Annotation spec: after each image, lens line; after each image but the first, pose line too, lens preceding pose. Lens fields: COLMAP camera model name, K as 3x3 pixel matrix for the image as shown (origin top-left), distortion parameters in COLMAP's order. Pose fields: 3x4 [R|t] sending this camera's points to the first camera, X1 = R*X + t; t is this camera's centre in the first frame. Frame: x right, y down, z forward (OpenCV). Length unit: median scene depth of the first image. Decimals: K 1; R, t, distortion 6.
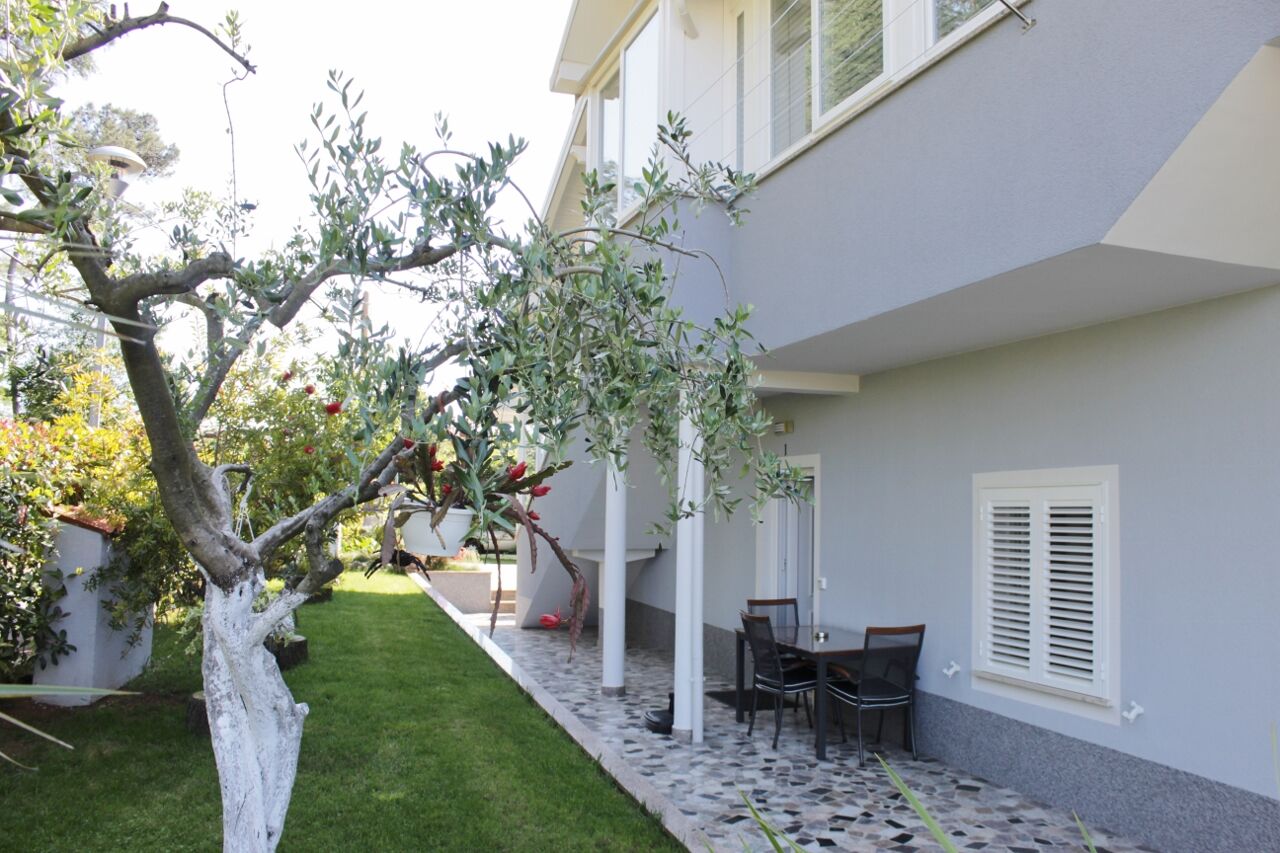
lens RADIAL K [[1061.8, 0, 640.0], [0, 1061.8, 426.5], [0, 0, 1]] dist [-0.157235, 0.132931]
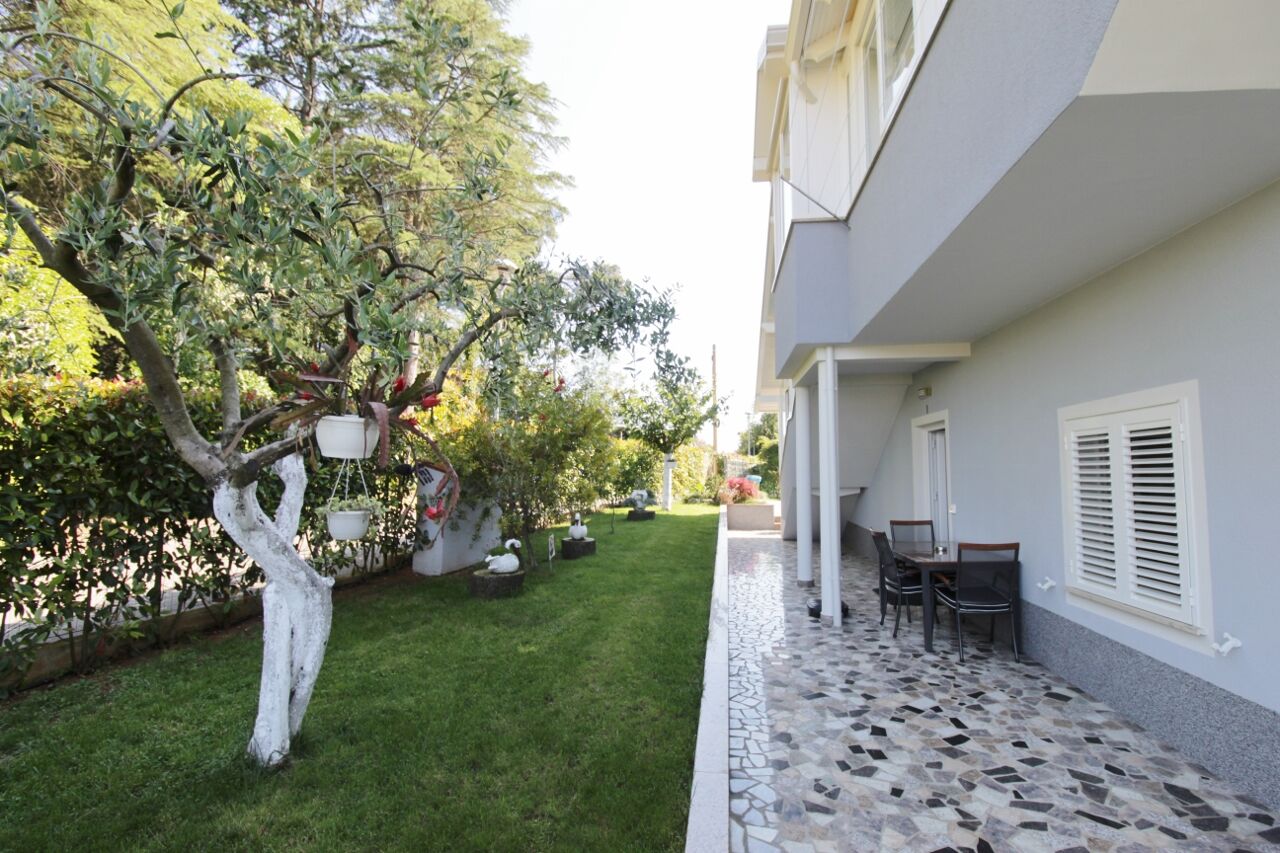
lens RADIAL K [[612.9, 0, 617.5], [0, 612.9, 420.7], [0, 0, 1]] dist [-0.002996, -0.010292]
pose [[0.906587, -0.049416, -0.419117, 0.198274], [0.047746, 0.998755, -0.014479, 0.054335], [0.419310, -0.006885, 0.907817, 0.253252]]
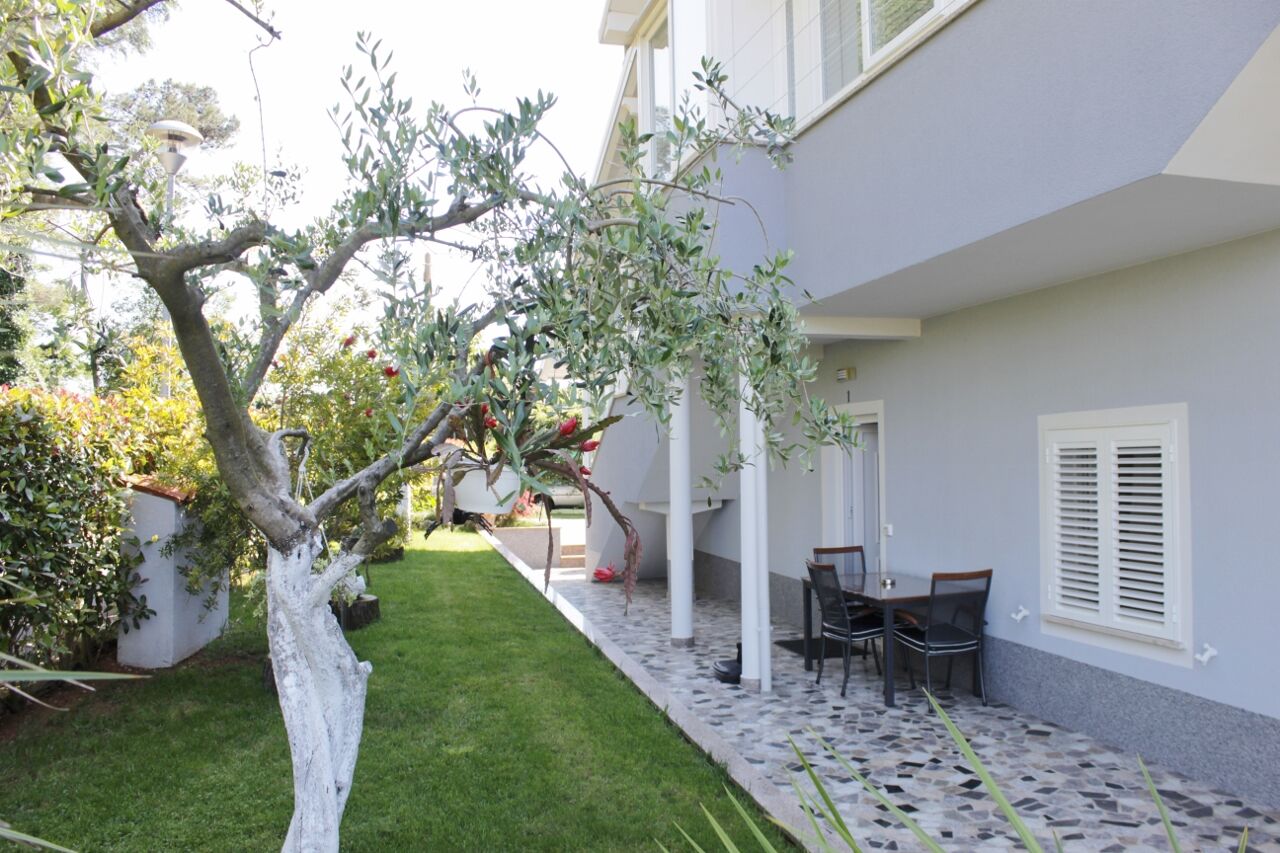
lens RADIAL K [[1061.8, 0, 640.0], [0, 1061.8, 426.5], [0, 0, 1]] dist [-0.157235, 0.132931]
pose [[0.997493, -0.030801, -0.063709, 0.009047], [0.033630, 0.998473, 0.043822, 0.000214], [0.062262, -0.045855, 0.997006, 0.002763]]
